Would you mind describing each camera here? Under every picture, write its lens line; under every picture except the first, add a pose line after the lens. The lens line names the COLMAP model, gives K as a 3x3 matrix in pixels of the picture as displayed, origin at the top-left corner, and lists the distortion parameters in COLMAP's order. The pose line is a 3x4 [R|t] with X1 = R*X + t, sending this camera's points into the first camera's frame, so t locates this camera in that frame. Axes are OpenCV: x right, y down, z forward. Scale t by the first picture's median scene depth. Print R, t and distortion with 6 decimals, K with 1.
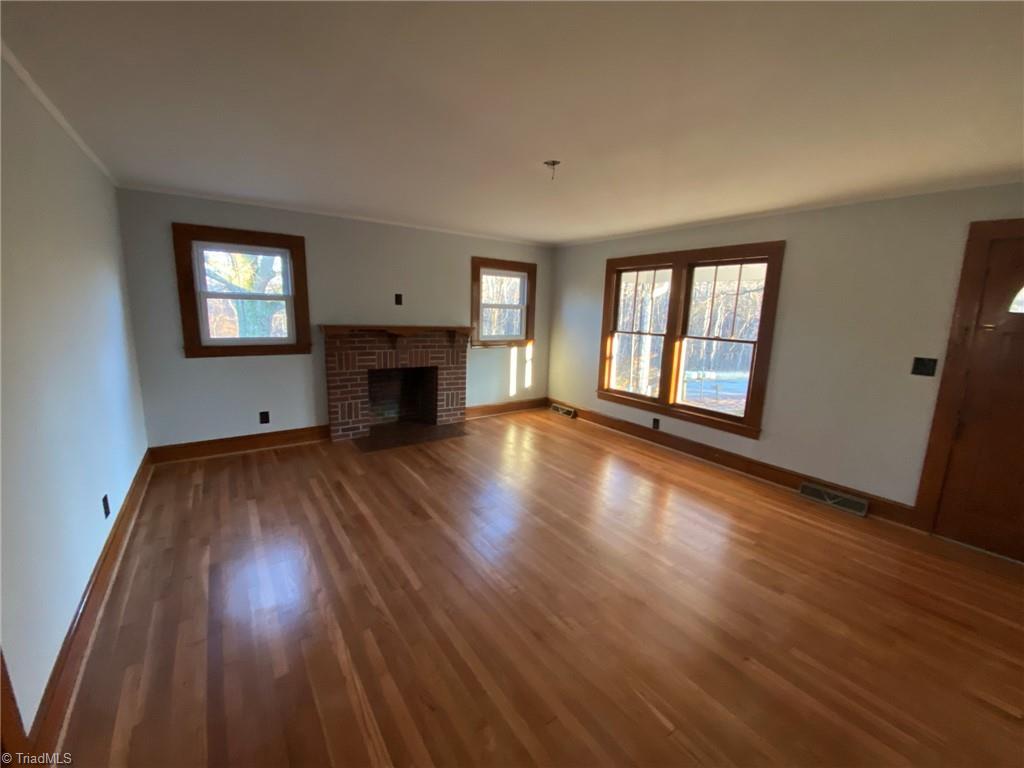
lens RADIAL K [[415.6, 0, 509.2], [0, 415.6, 386.3], [0, 0, 1]] dist [0.059279, -0.049273]
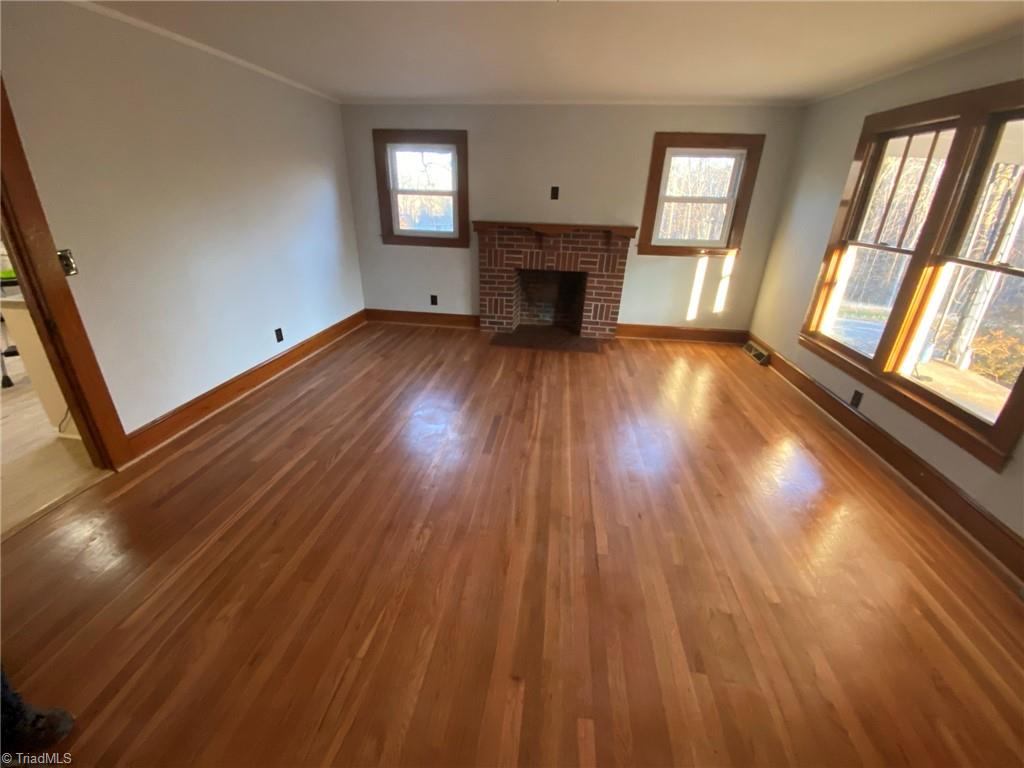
lens RADIAL K [[415.6, 0, 509.2], [0, 415.6, 386.3], [0, 0, 1]] dist [0.059279, -0.049273]
pose [[0.737452, 0.266385, -0.620647, 0.340273], [-0.128841, 0.957544, 0.257894, -0.023260], [0.662996, -0.110220, 0.740464, 0.183904]]
